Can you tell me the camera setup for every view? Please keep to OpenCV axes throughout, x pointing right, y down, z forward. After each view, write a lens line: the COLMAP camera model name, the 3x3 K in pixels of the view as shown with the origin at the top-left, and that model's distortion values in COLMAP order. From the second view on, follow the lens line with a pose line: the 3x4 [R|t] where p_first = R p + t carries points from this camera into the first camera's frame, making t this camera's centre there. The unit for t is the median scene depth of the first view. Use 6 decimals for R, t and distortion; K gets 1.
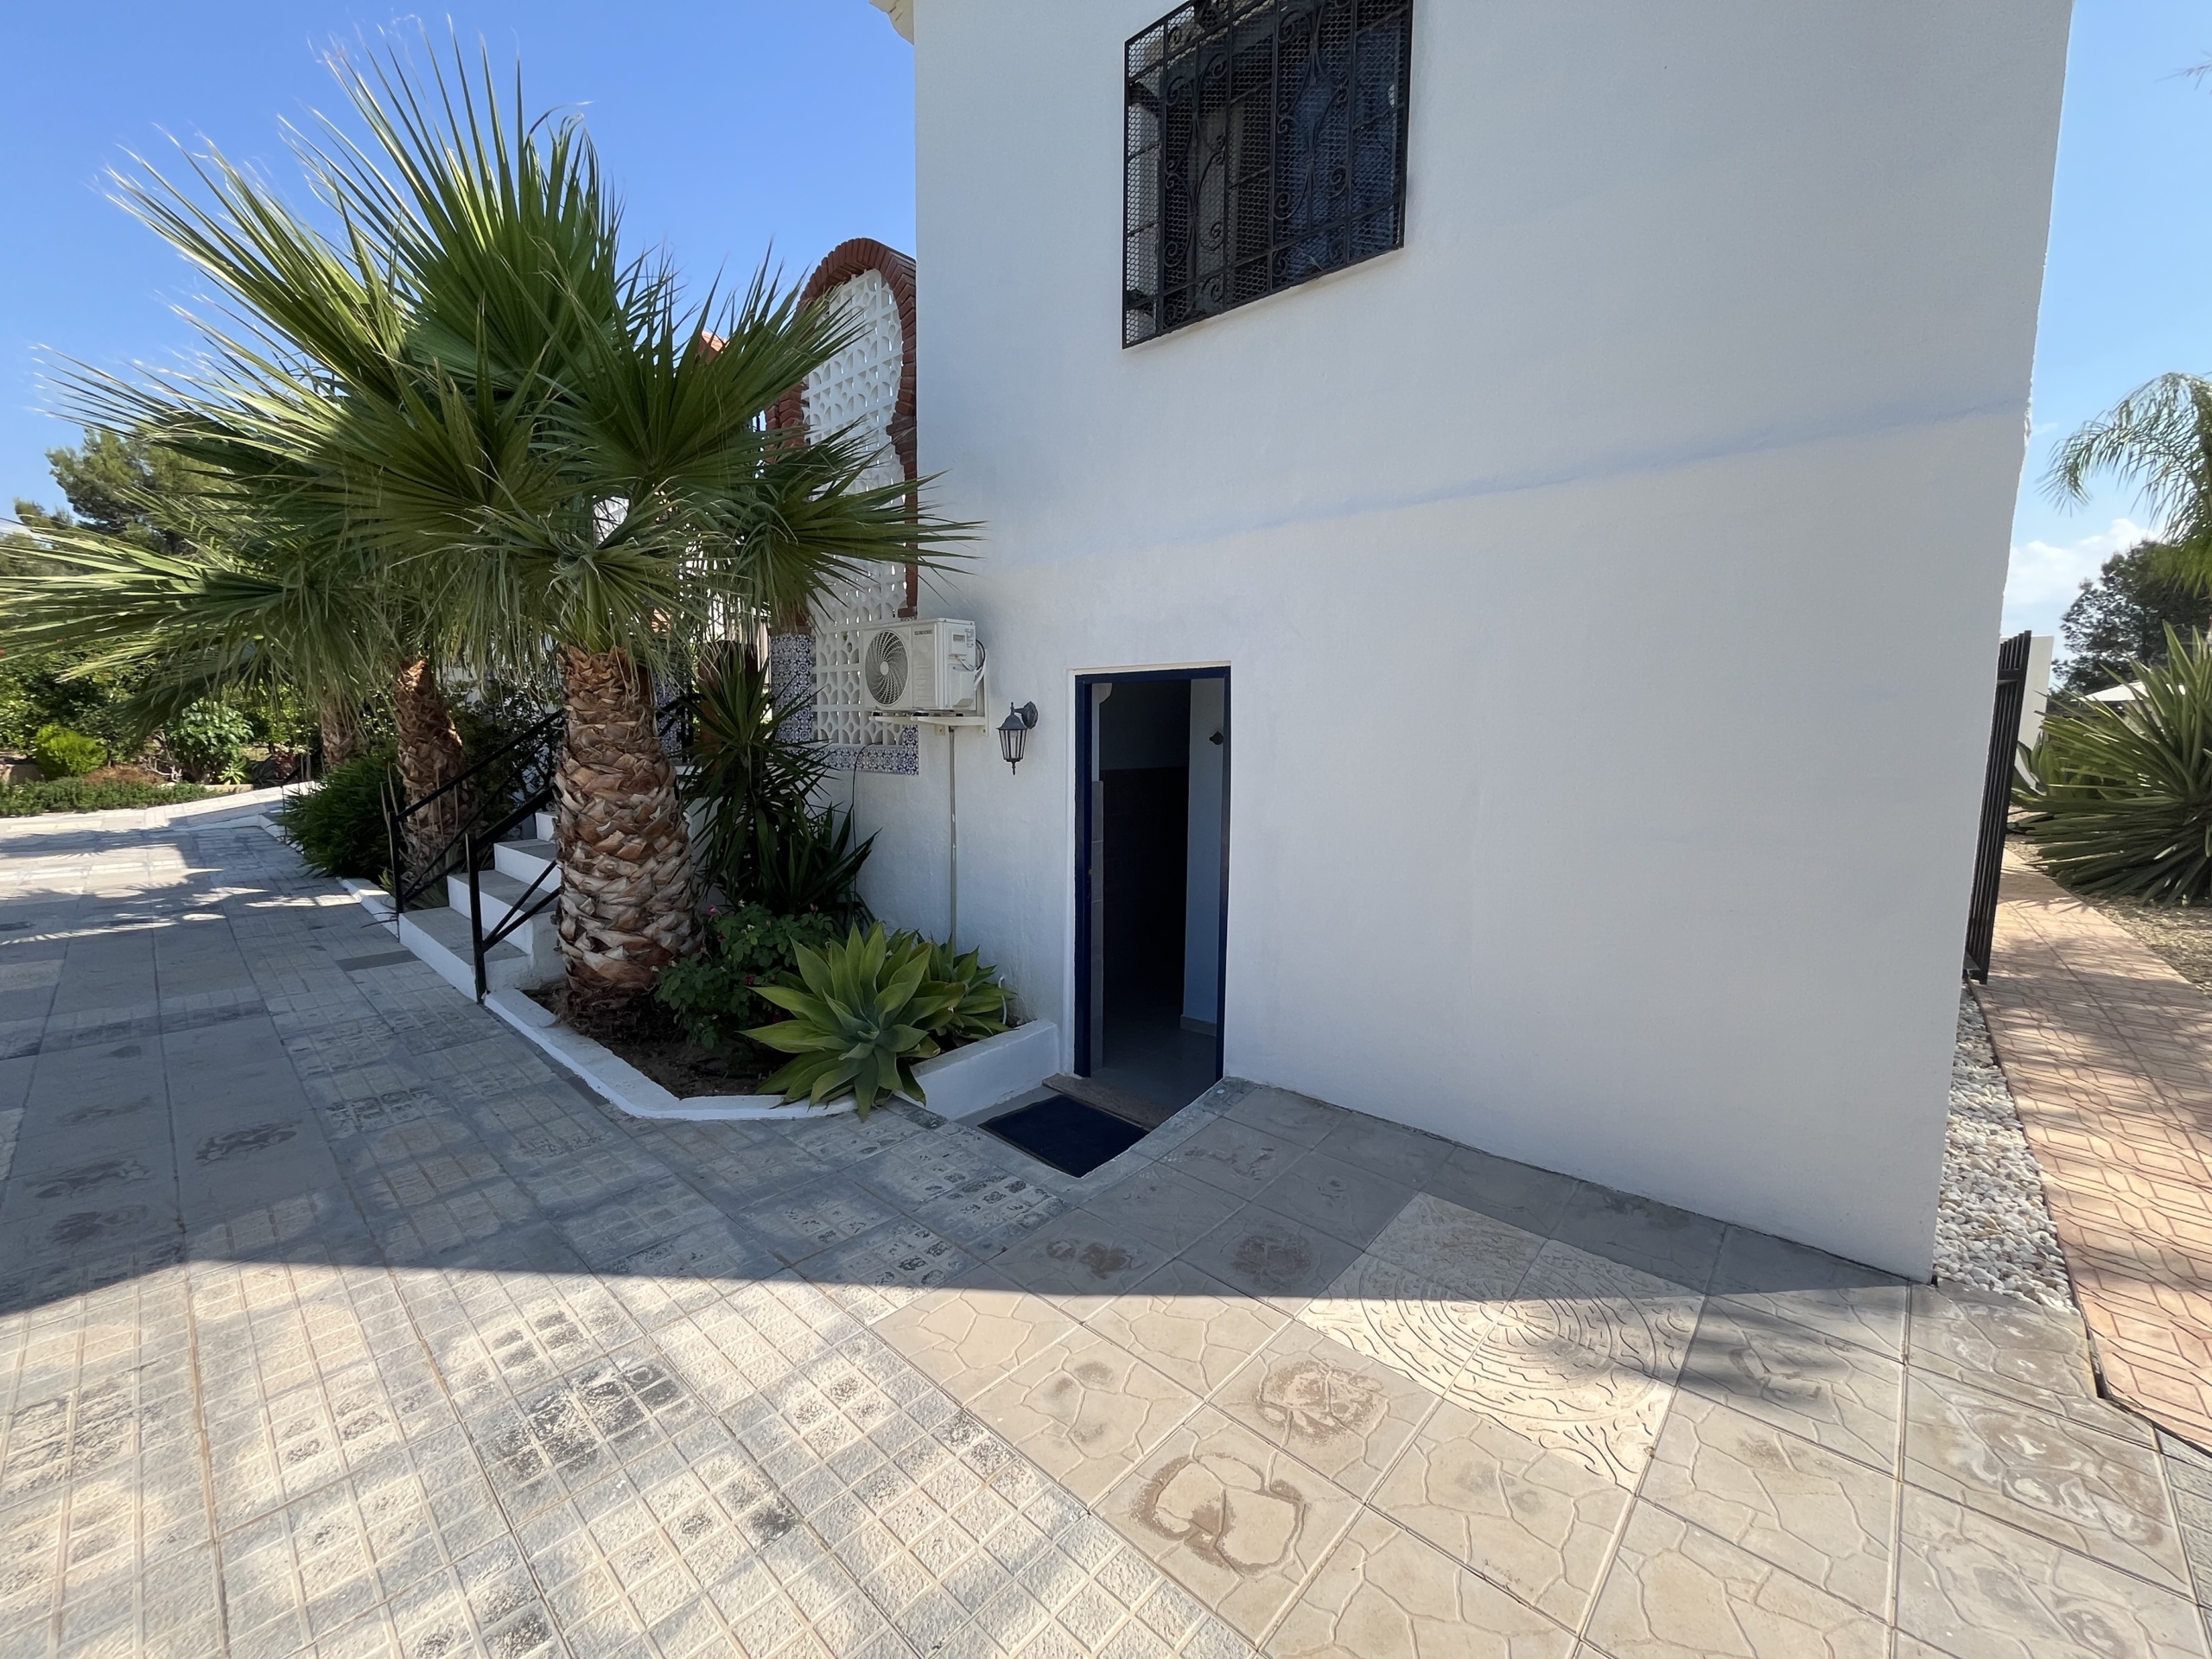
lens RADIAL K [[899.7, 0, 1100.5], [0, 899.7, 829.5], [0, 0, 1]] dist [-0.008524, -0.000068]
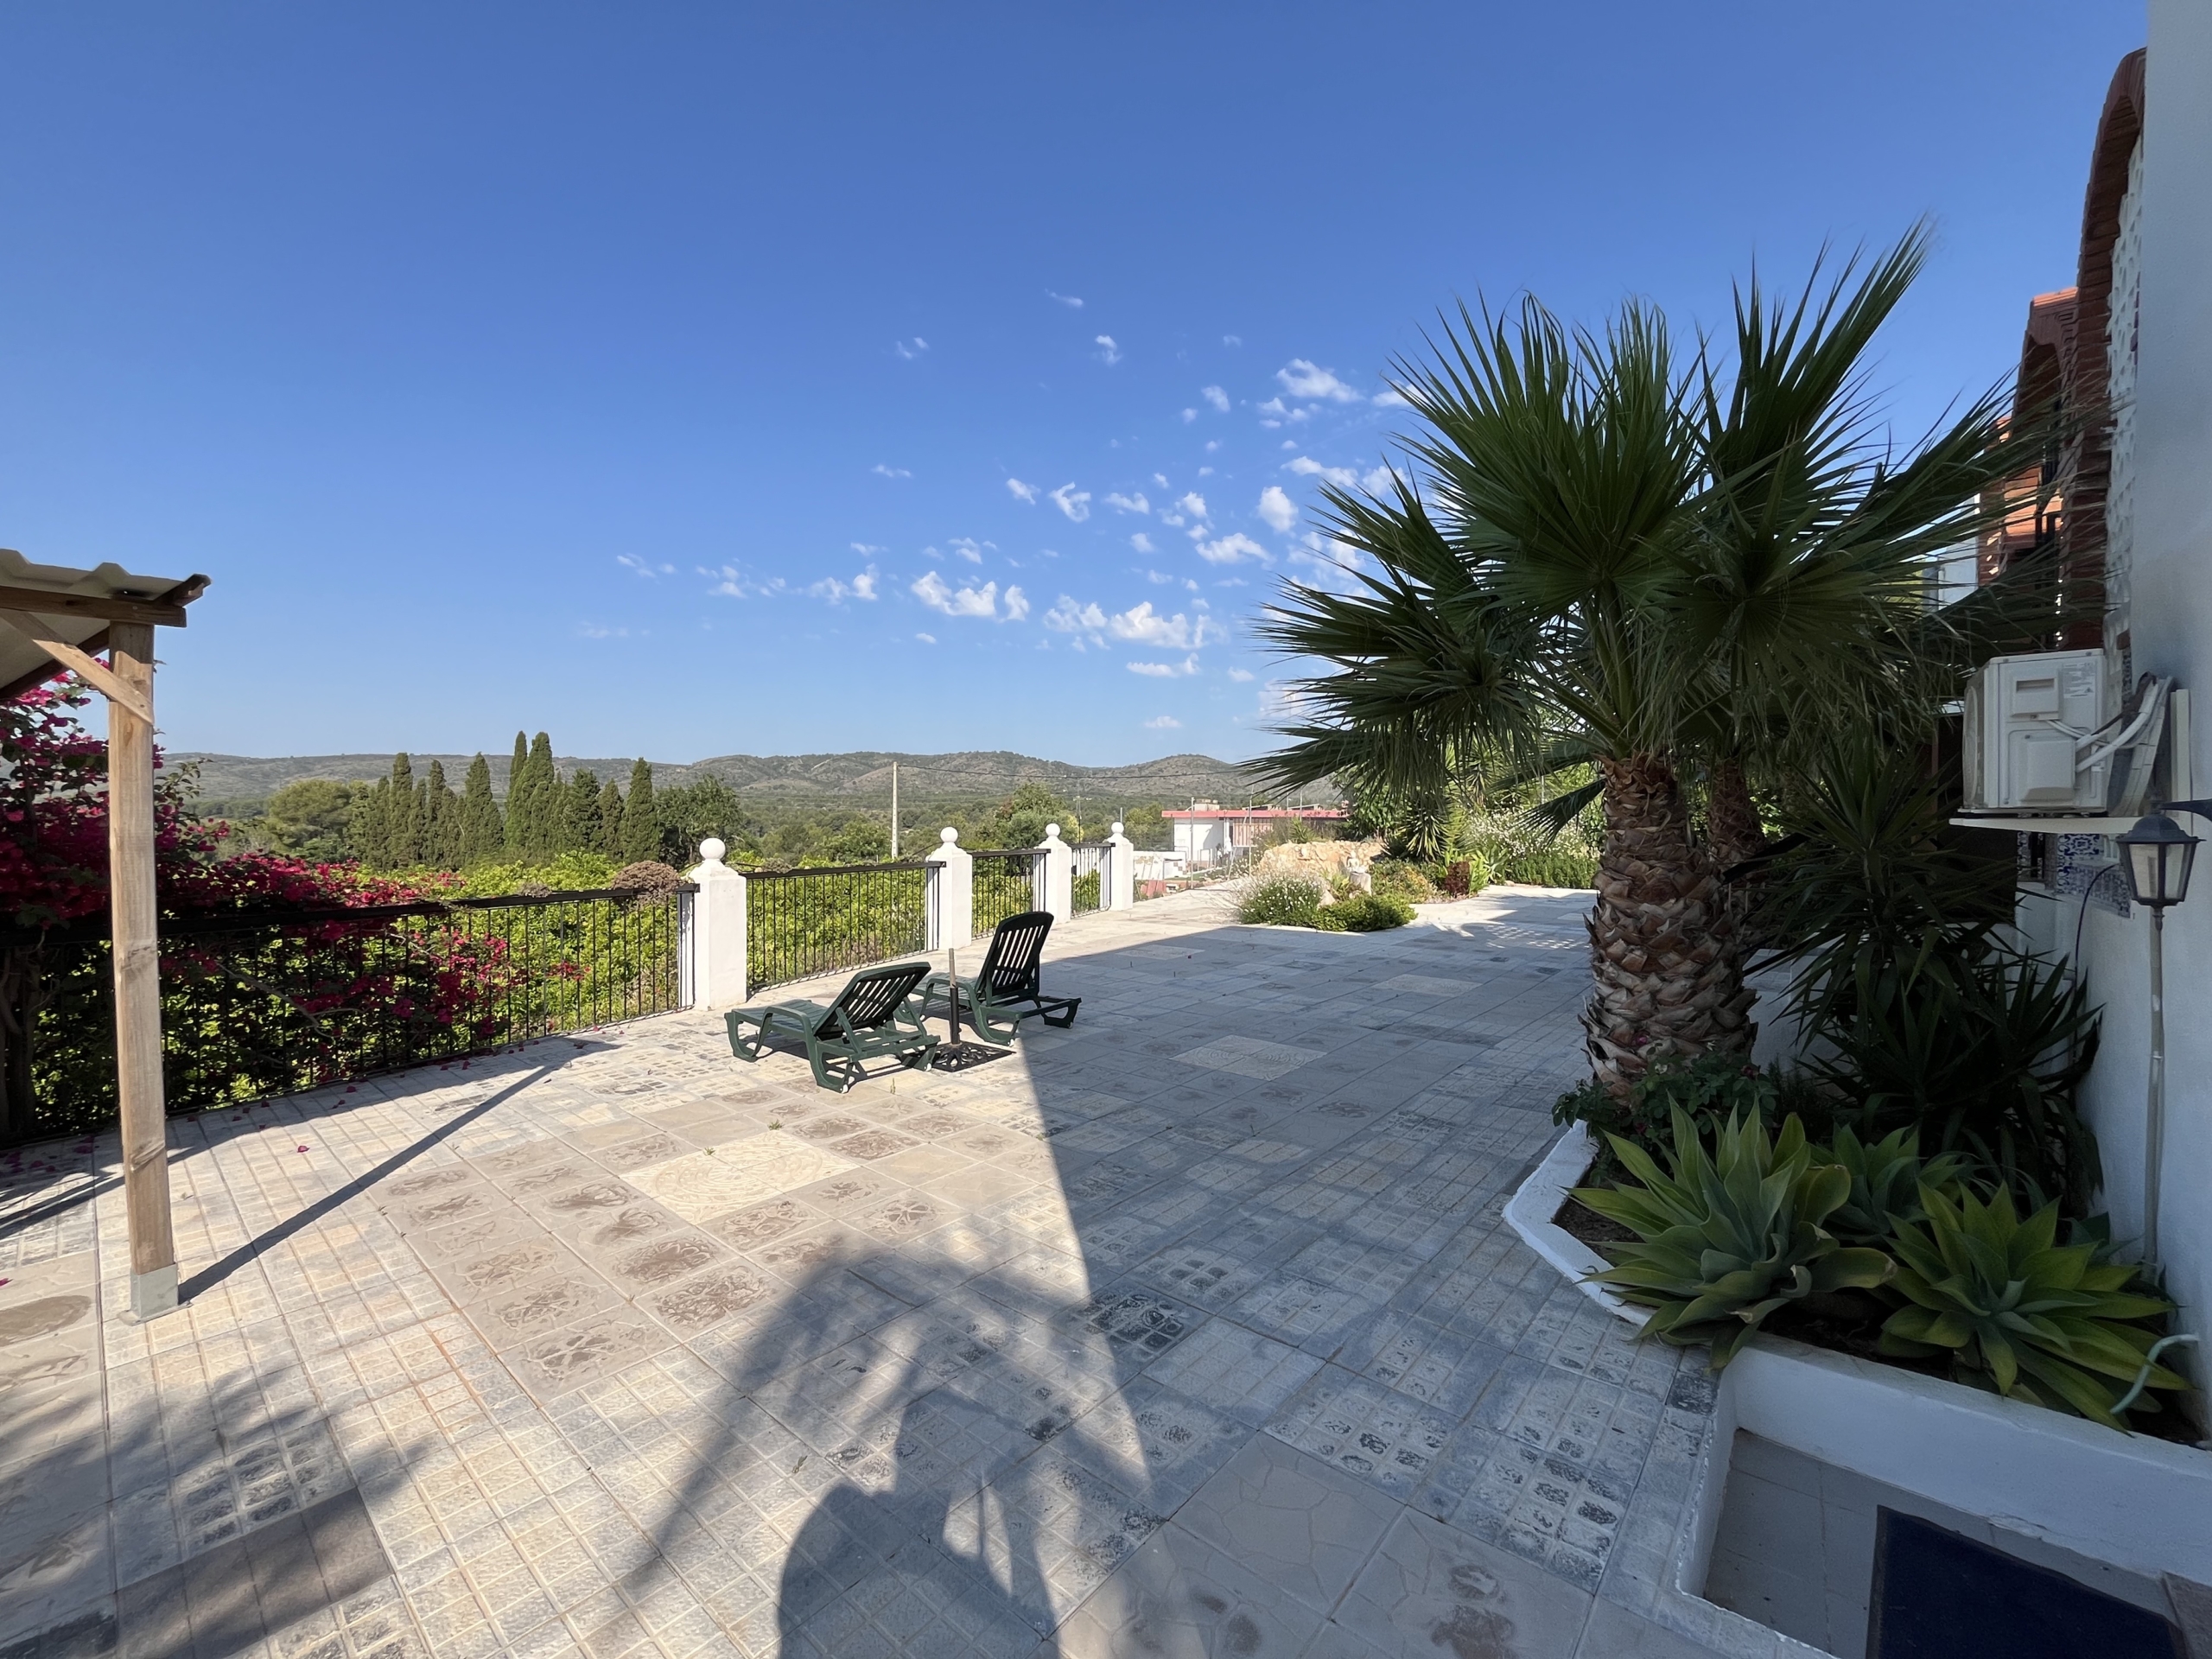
lens RADIAL K [[899.7, 0, 1100.5], [0, 899.7, 829.5], [0, 0, 1]] dist [-0.008524, -0.000068]
pose [[0.026724, 0.004312, -0.999634, 0.431716], [-0.108963, 0.994045, 0.001375, -0.058665], [0.993687, 0.108886, 0.027035, 0.418302]]
